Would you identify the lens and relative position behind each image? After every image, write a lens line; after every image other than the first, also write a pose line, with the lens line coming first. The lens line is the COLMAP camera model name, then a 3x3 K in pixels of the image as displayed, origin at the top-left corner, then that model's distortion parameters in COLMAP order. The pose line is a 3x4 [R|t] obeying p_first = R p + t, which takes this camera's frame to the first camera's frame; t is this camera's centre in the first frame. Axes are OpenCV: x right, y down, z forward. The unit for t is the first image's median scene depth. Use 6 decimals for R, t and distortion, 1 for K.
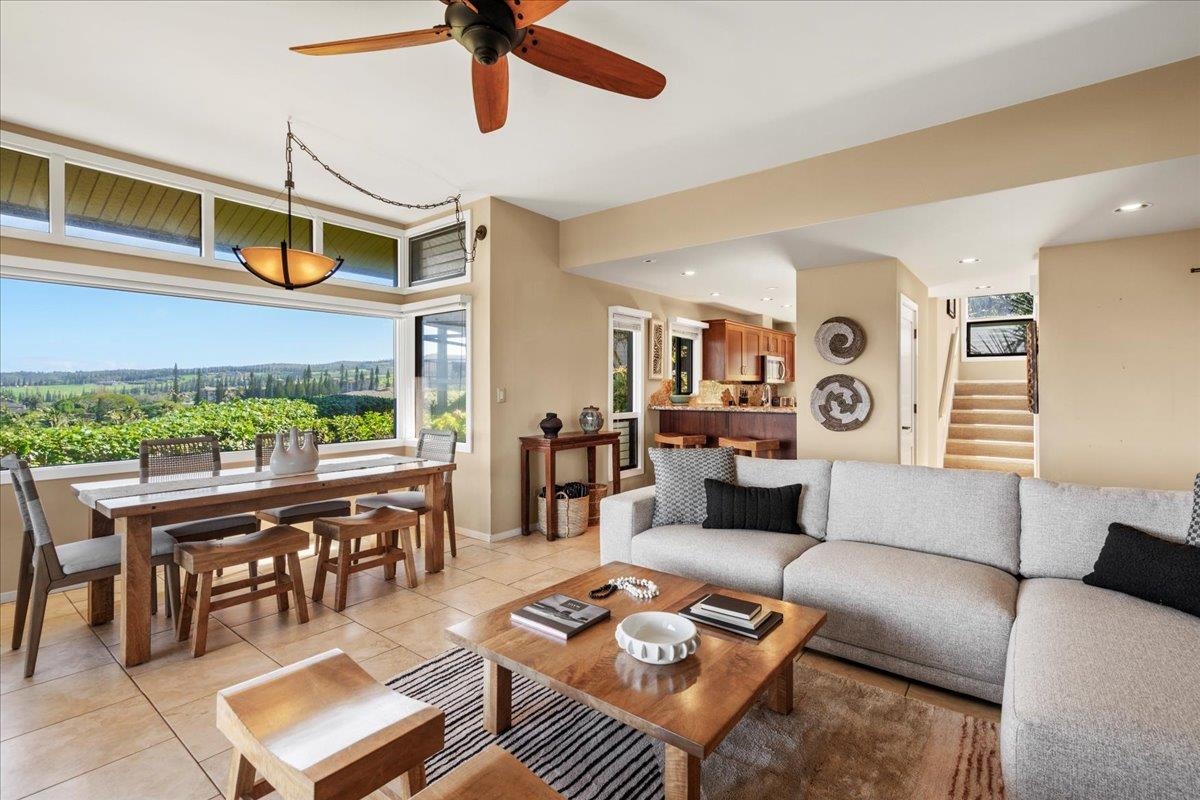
lens RADIAL K [[549.2, 0, 600.0], [0, 549.2, 400.0], [0, 0, 1]] dist [-0.002802, 0.000233]
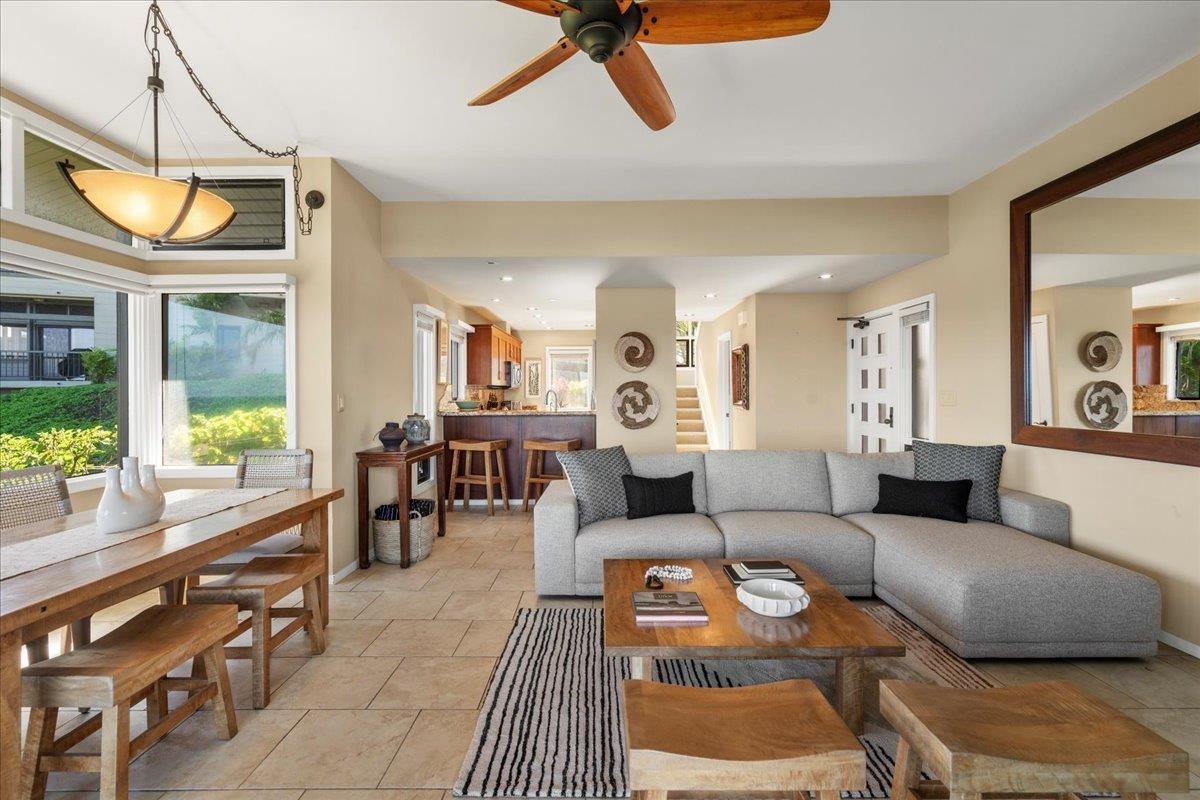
lens RADIAL K [[558.9, 0, 601.5], [0, 558.9, 405.0], [0, 0, 1]] dist [-0.000512, 0.000405]
pose [[0.785734, -0.017642, 0.618313, -0.385210], [0.017517, 0.999827, 0.006268, -0.003700], [-0.618317, 0.005906, 0.785907, 0.103648]]
